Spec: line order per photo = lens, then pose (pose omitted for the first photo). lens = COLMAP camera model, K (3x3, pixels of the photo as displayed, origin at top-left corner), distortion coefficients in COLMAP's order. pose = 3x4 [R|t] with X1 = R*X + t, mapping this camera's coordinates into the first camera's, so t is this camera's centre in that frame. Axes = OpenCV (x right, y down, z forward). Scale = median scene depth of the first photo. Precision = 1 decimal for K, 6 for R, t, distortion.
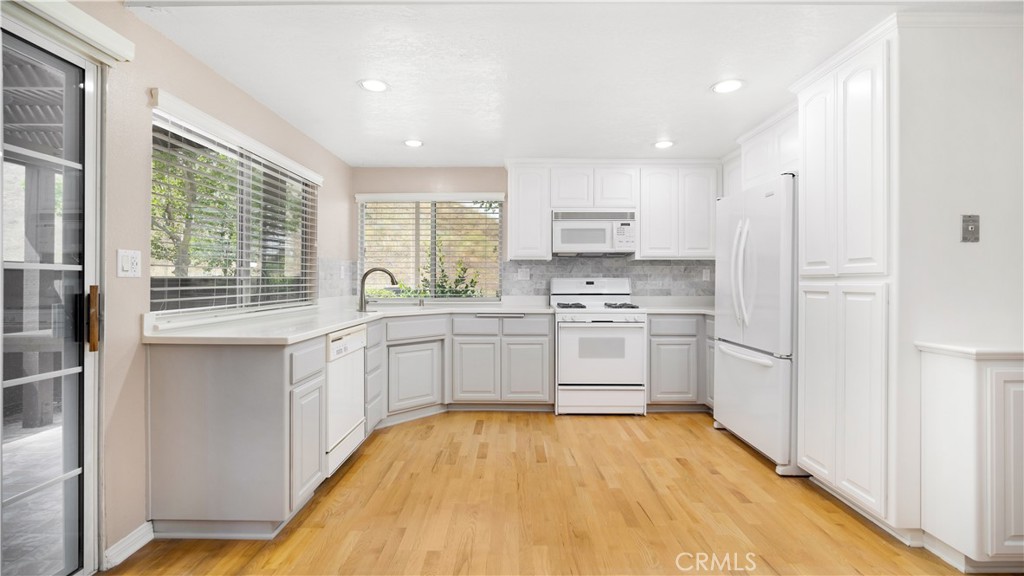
lens RADIAL K [[459.0, 0, 512.6], [0, 459.0, 278.9], [0, 0, 1]] dist [-0.010089, 0.001712]
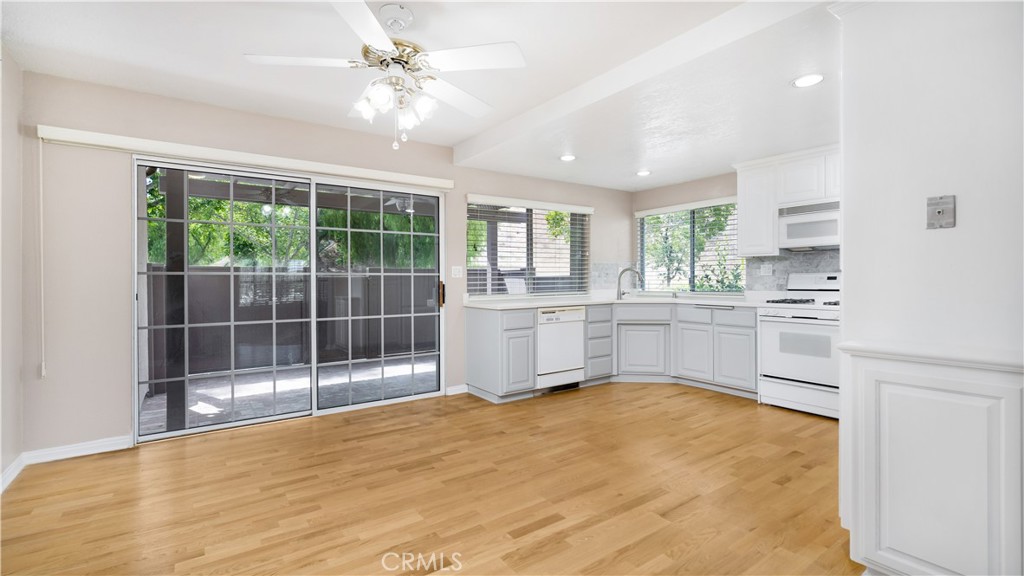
lens RADIAL K [[459.0, 0, 507.3], [0, 459.0, 280.6], [0, 0, 1]] dist [-0.010089, 0.001712]
pose [[0.573148, -0.002651, -0.819448, 0.662875], [0.012201, 0.999912, 0.005299, 0.001090], [0.819361, -0.013035, 0.573129, -0.078532]]
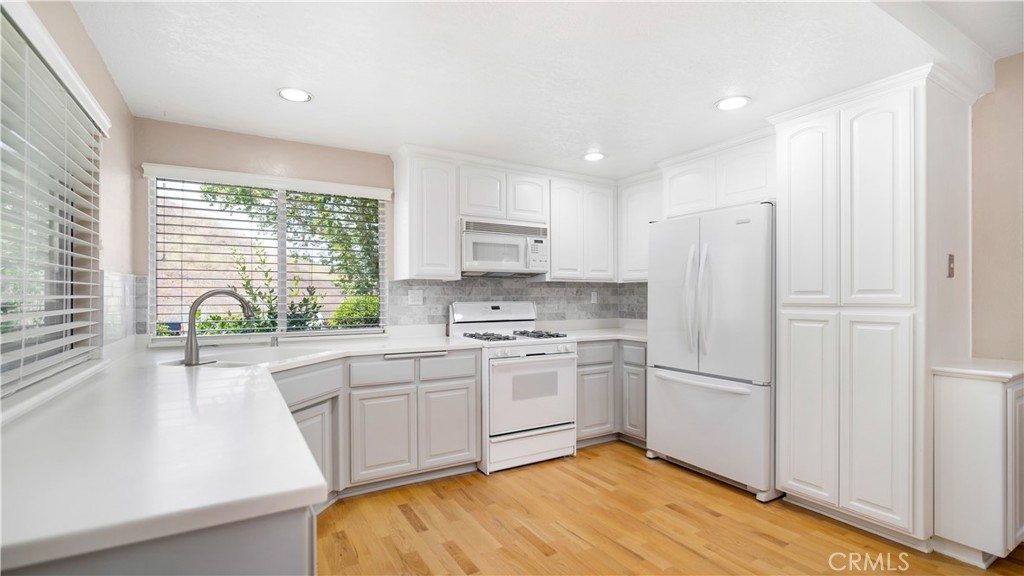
lens RADIAL K [[459.0, 0, 507.3], [0, 459.0, 296.4], [0, 0, 1]] dist [-0.010089, 0.001712]
pose [[0.857555, -0.001766, 0.514389, -0.302371], [-0.000886, 0.999988, 0.004910, -0.019984], [-0.514391, -0.004667, 0.857543, 0.314470]]
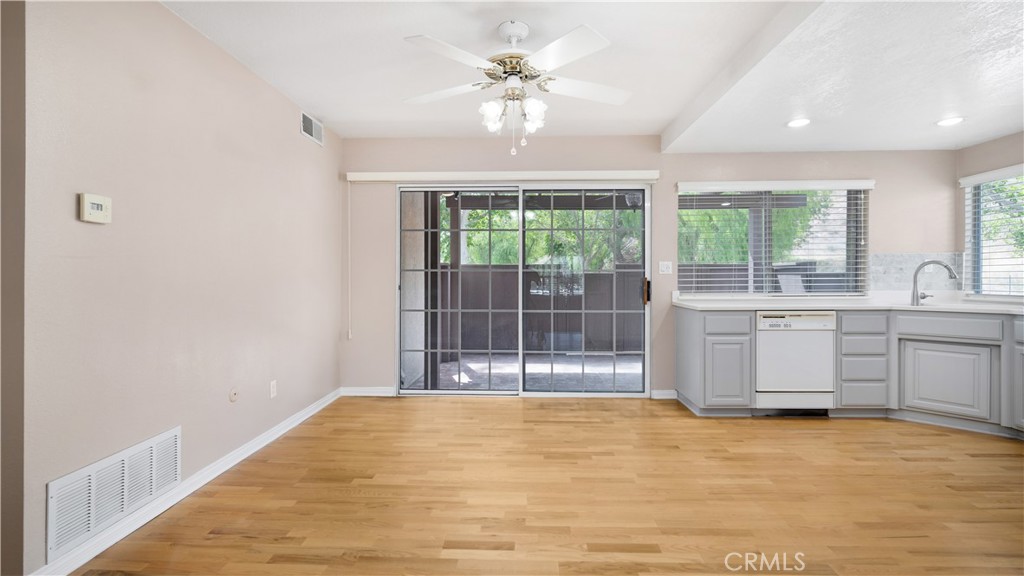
lens RADIAL K [[459.0, 0, 508.1], [0, 459.0, 277.7], [0, 0, 1]] dist [-0.010089, 0.001712]
pose [[-0.036784, 0.001230, -0.999322, 0.736969], [0.008372, 0.999965, 0.000922, 0.003026], [0.999288, -0.008332, -0.036793, 0.170376]]
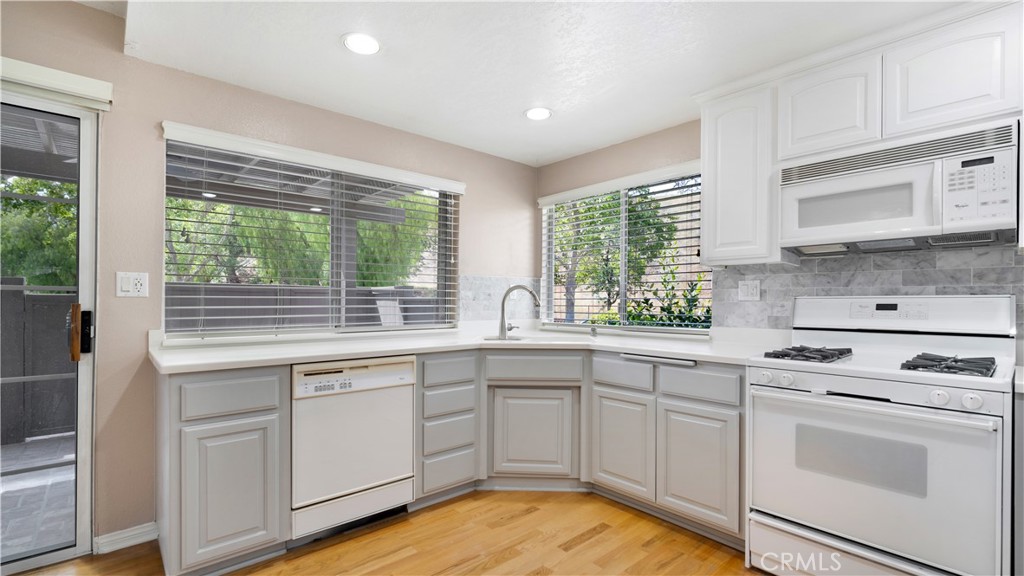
lens RADIAL K [[459.0, 0, 509.4], [0, 459.0, 302.2], [0, 0, 1]] dist [-0.010089, 0.001712]
pose [[0.665568, 0.001793, -0.746335, 0.312689], [0.000023, 0.999997, 0.002423, 0.003501], [0.746337, -0.001630, 0.665566, 0.497270]]
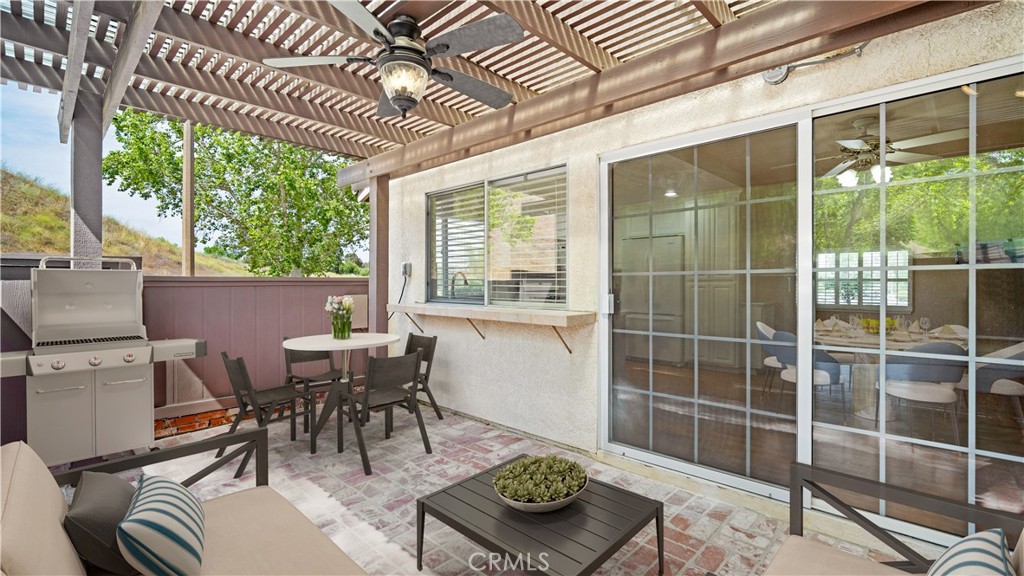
lens RADIAL K [[459.0, 0, 508.8], [0, 459.0, 287.9], [0, 0, 1]] dist [-0.010089, 0.001712]
pose [[0.694262, 0.000759, 0.719722, -1.206055], [-0.005593, 0.999975, 0.004341, 0.020155], [-0.719700, -0.007040, 0.694249, 0.021631]]
